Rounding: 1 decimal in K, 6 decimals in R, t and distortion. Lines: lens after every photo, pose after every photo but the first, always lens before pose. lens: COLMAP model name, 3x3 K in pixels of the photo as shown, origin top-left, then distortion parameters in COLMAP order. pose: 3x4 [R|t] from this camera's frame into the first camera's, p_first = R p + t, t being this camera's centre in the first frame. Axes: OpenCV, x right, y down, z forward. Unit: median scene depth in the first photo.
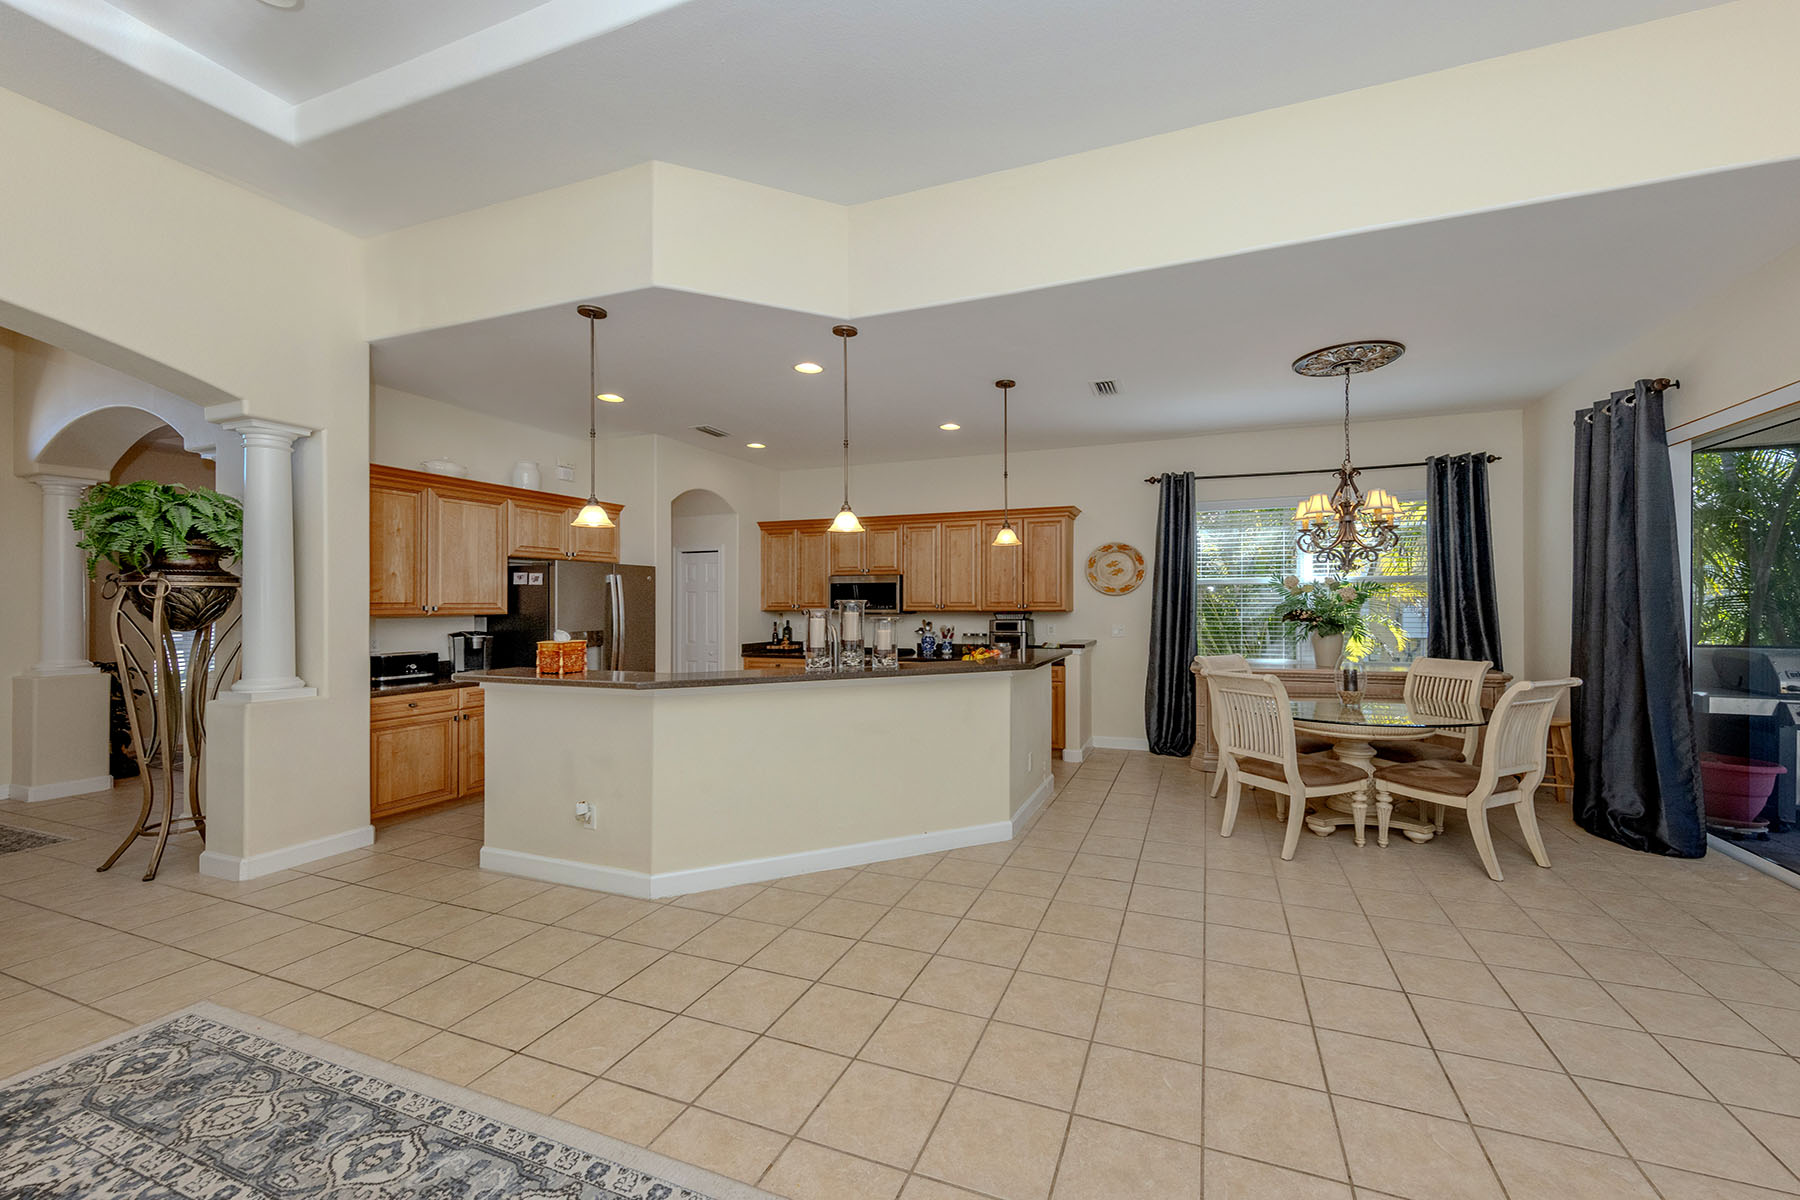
lens RADIAL K [[696.0, 0, 944.8], [0, 696.0, 612.0], [0, 0, 1]] dist [0.006614, -0.000213]
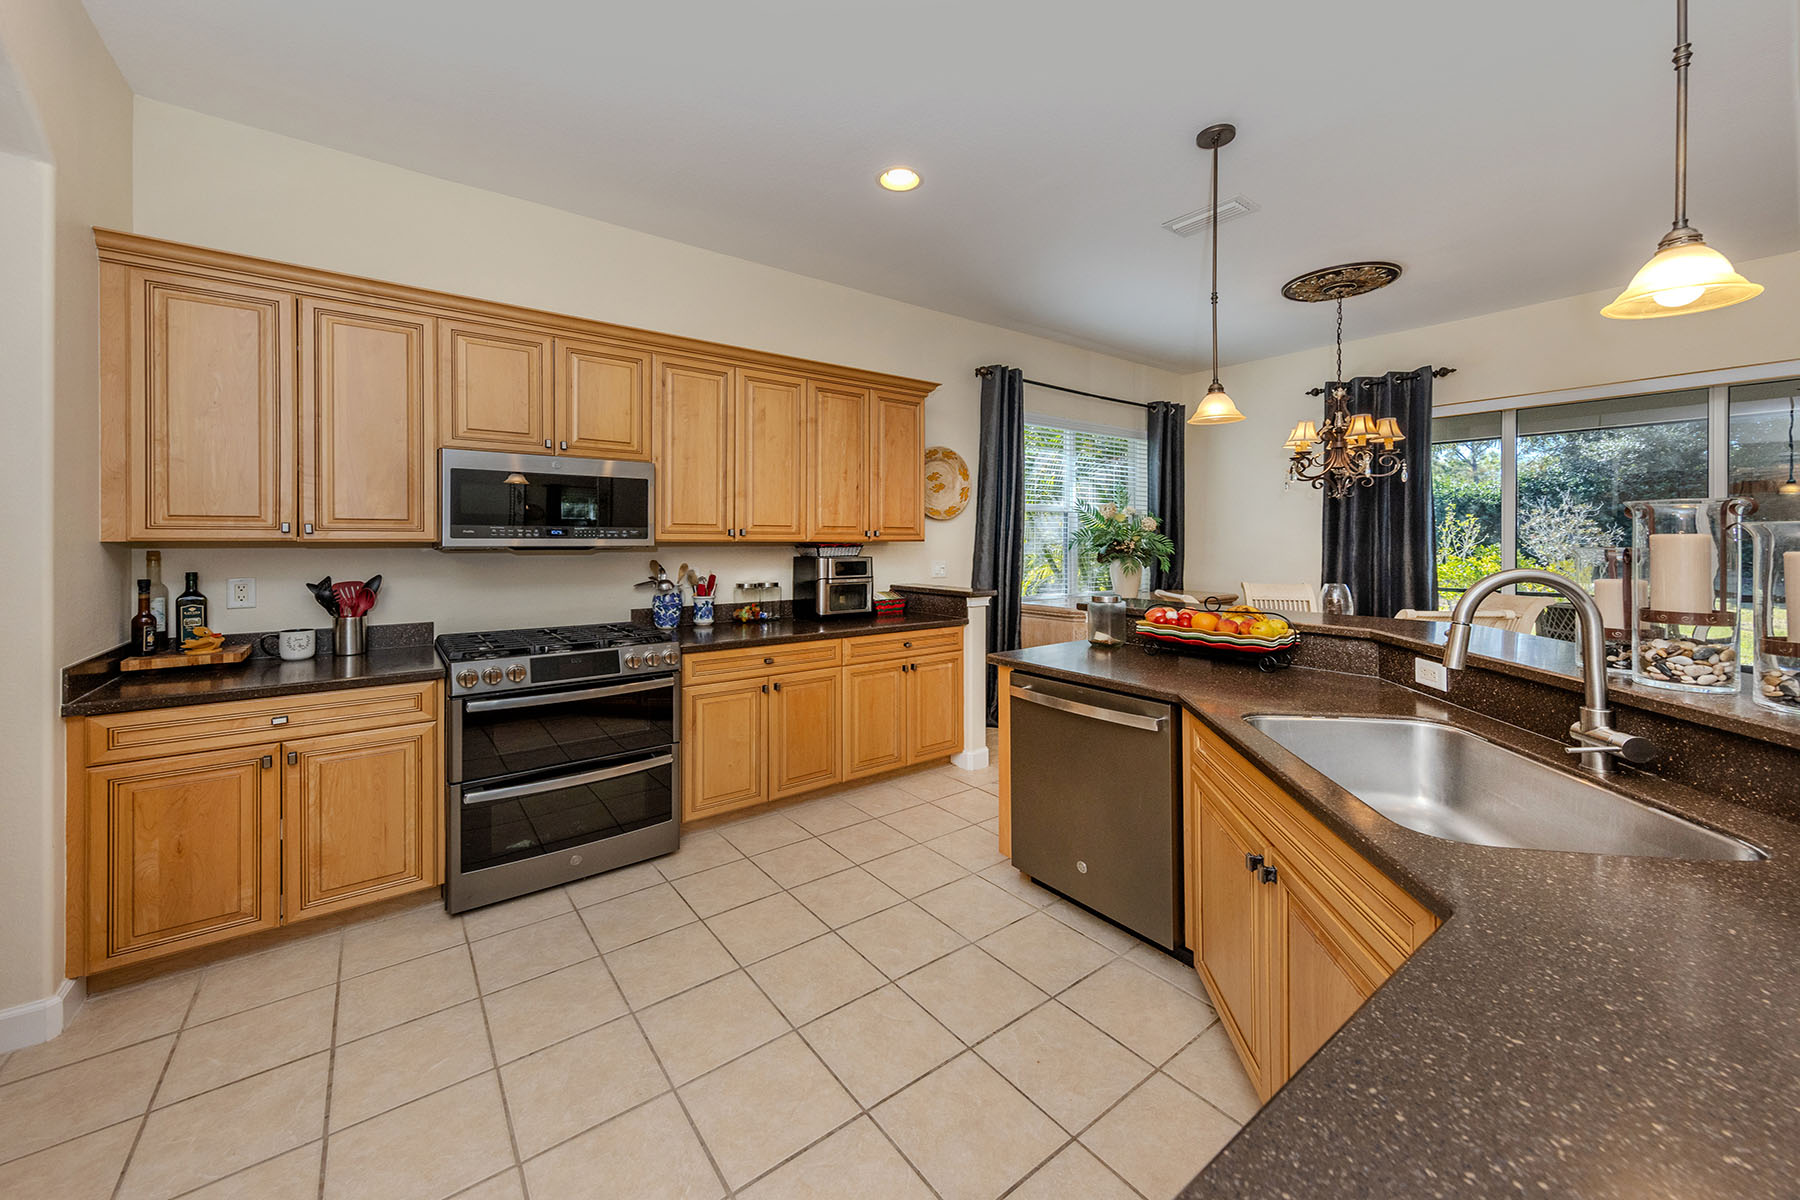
lens RADIAL K [[684.5, 0, 888.3], [0, 684.5, 546.2], [0, 0, 1]] dist [0.009839, 0.000031]
pose [[0.536880, -0.004998, 0.843644, -0.521550], [0.007112, 0.999974, 0.001398, 0.002647], [-0.843628, 0.005249, 0.536902, 0.905988]]
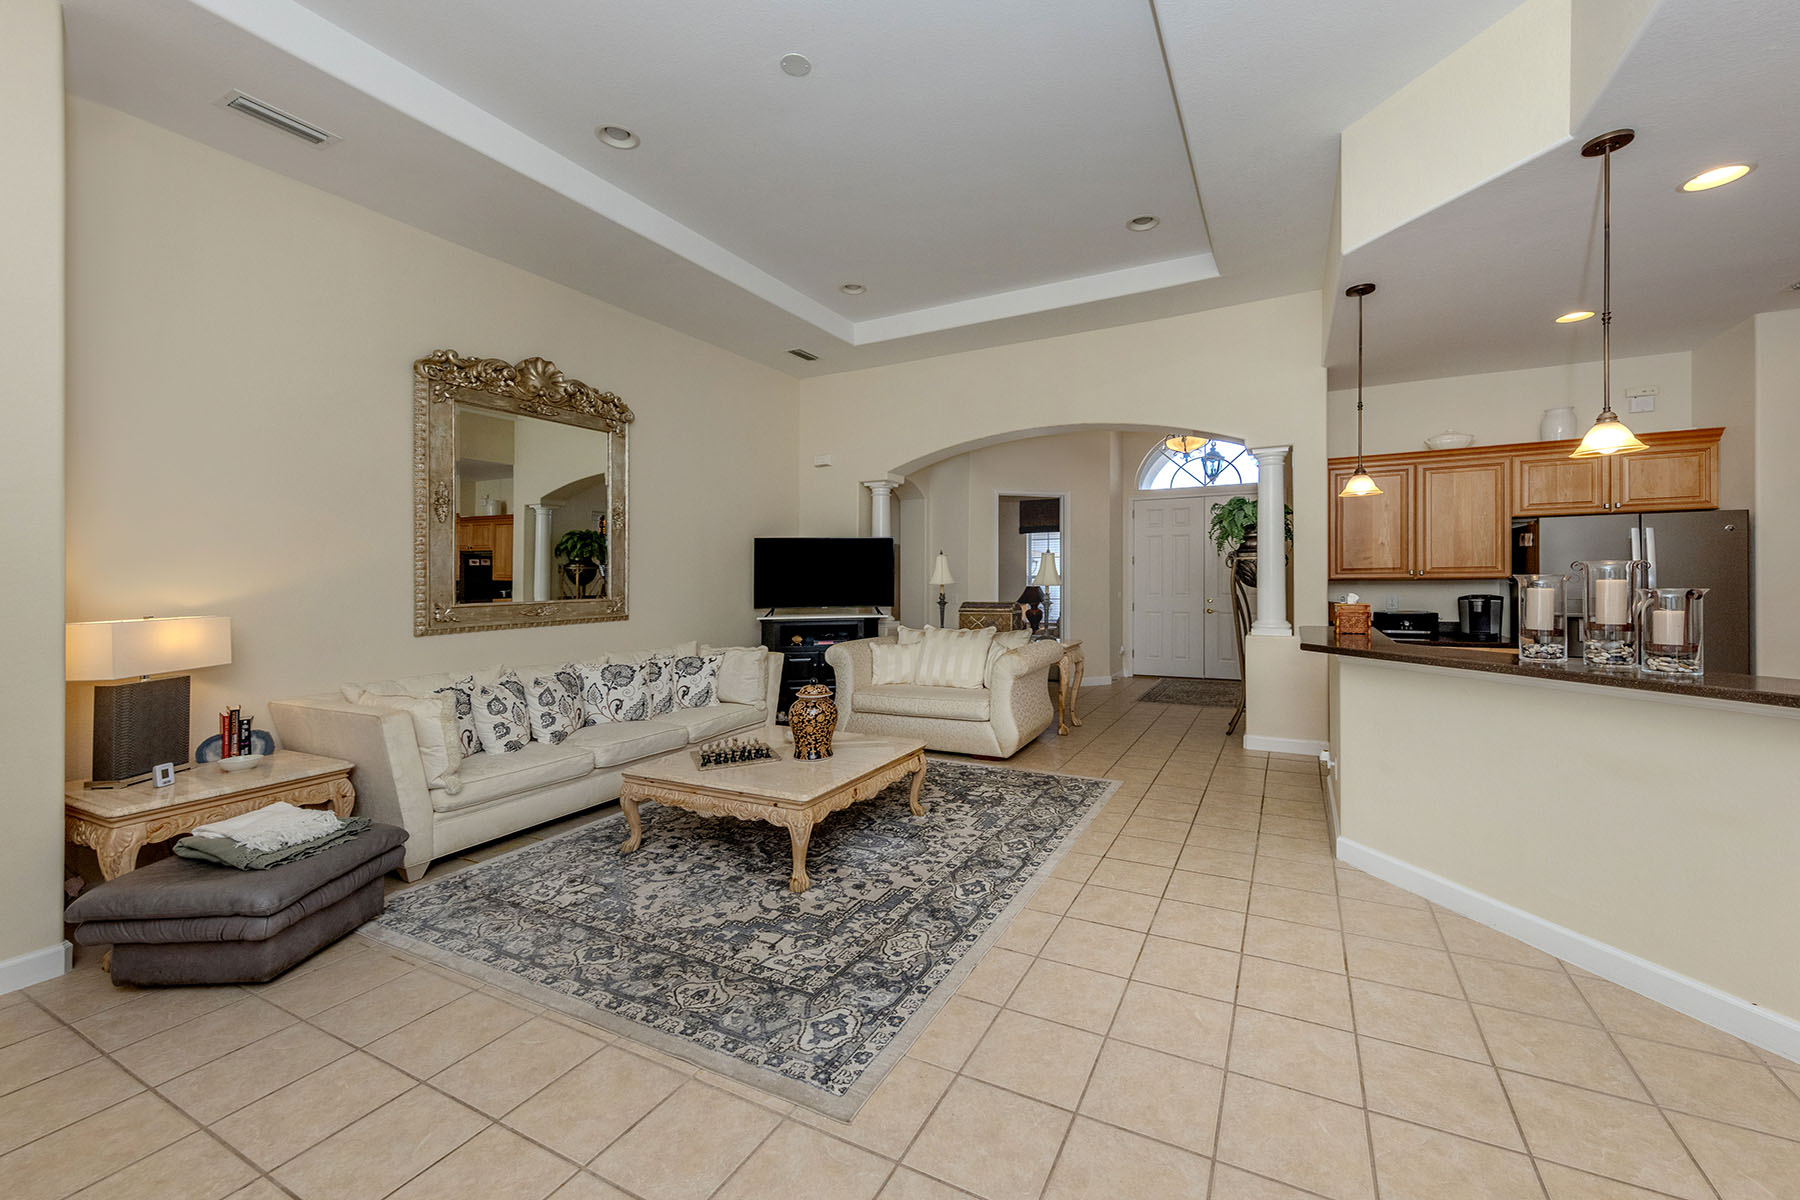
lens RADIAL K [[713.1, 0, 936.9], [0, 713.1, 573.1], [0, 0, 1]] dist [0.010449, 0.000057]
pose [[-0.095952, -0.000480, -0.995386, 0.459472], [0.001268, 0.999999, -0.000605, -0.004632], [0.995385, -0.001320, -0.095951, 0.349555]]
